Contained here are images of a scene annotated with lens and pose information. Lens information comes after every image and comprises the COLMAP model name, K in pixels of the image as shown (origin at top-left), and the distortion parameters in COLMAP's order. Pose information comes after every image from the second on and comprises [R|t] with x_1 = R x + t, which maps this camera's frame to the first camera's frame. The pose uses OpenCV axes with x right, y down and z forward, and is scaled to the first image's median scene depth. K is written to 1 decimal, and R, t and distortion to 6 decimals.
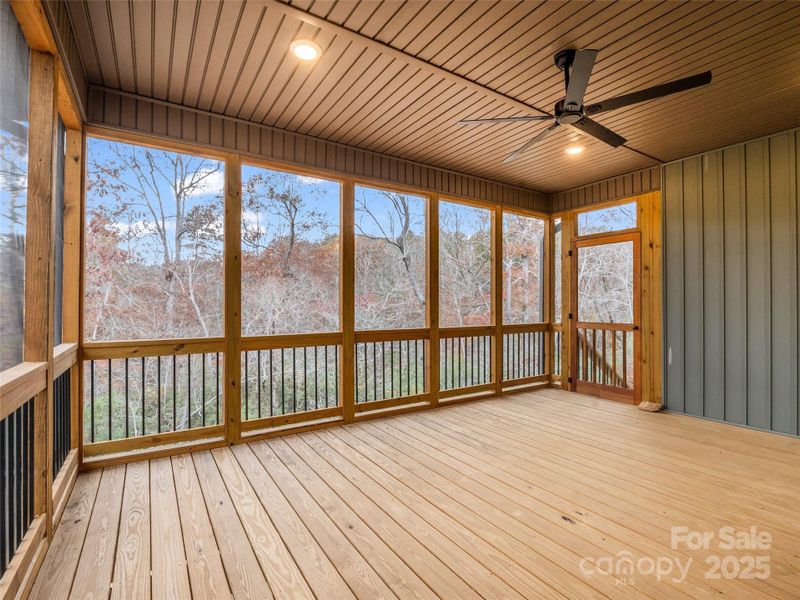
lens RADIAL K [[391.0, 0, 399.4], [0, 391.0, 301.5], [0, 0, 1]] dist [-0.016184, -0.003061]
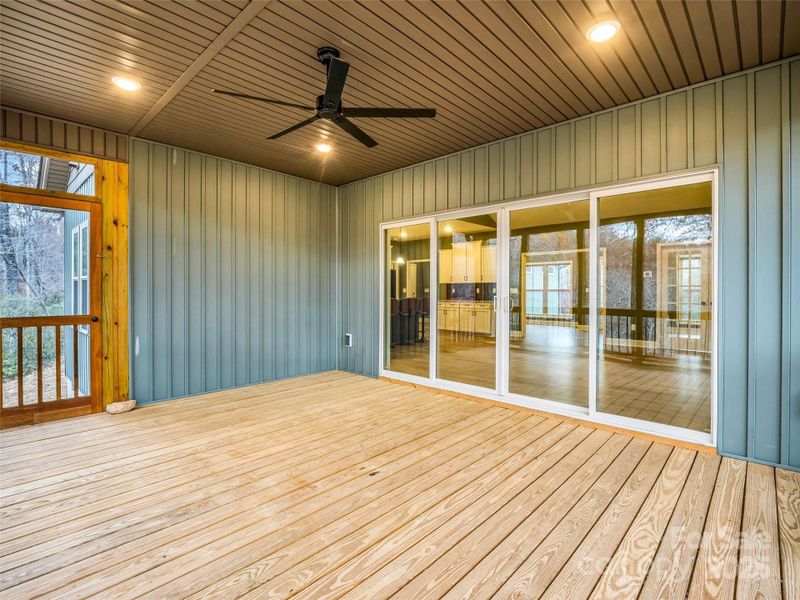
lens RADIAL K [[391.0, 0, 403.7], [0, 391.0, 295.5], [0, 0, 1]] dist [-0.016184, -0.003061]
pose [[-0.265588, -0.011721, 0.964015, -0.376195], [-0.013364, 0.999875, 0.008475, 0.002268], [-0.963994, -0.010633, -0.265711, 0.631660]]
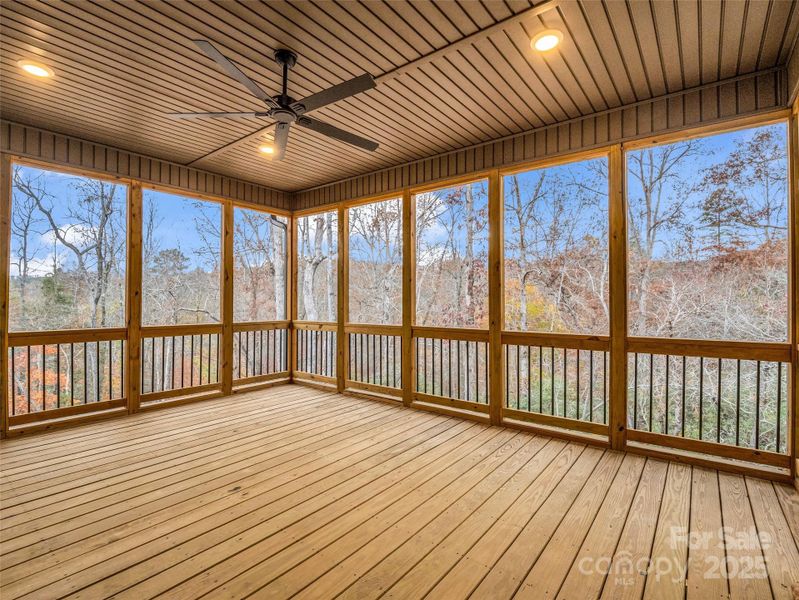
lens RADIAL K [[390.5, 0, 396.5], [0, 390.5, 303.0], [0, 0, 1]] dist [-0.016184, -0.003061]
pose [[0.328299, 0.003337, -0.944568, 0.858299], [0.005455, 0.999970, 0.005429, 0.003532], [0.944558, -0.006935, 0.328271, 0.551585]]
